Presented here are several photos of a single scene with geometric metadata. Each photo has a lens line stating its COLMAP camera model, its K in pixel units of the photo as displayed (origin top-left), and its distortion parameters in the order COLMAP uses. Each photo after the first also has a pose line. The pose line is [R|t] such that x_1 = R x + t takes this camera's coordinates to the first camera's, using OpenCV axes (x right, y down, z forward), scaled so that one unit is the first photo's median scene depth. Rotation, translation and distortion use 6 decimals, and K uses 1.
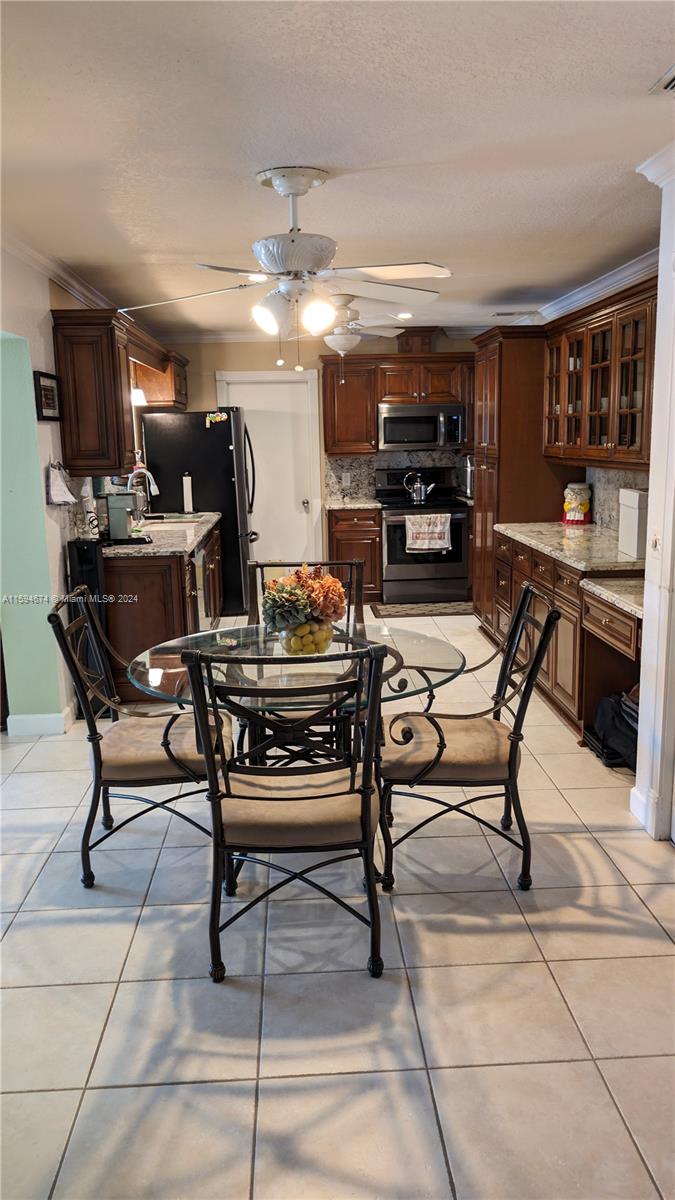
lens RADIAL K [[862.7, 0, 345.5], [0, 862.7, 605.4], [0, 0, 1]] dist [0.027108, -0.027585]
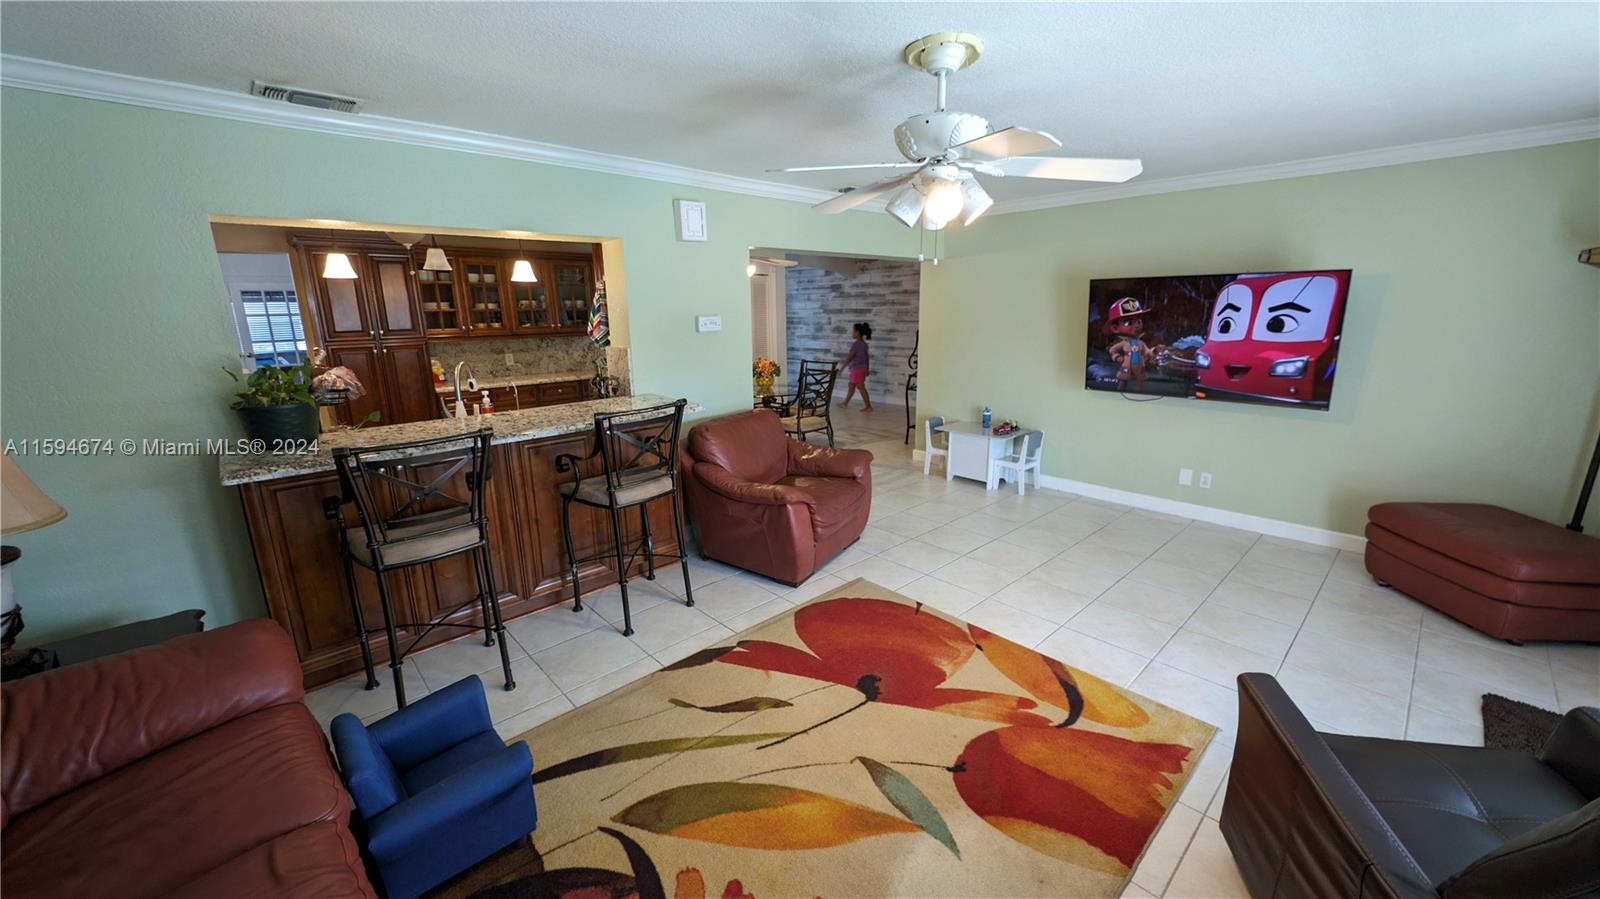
lens RADIAL K [[598.8, 0, 810.9], [0, 598.8, 446.0], [0, 0, 1]] dist [-0.005843, -0.000104]
pose [[-0.650467, -0.147988, 0.744978, -0.754688], [0.171306, 0.926978, 0.333714, -0.184451], [-0.739964, 0.344689, -0.577617, 0.940970]]
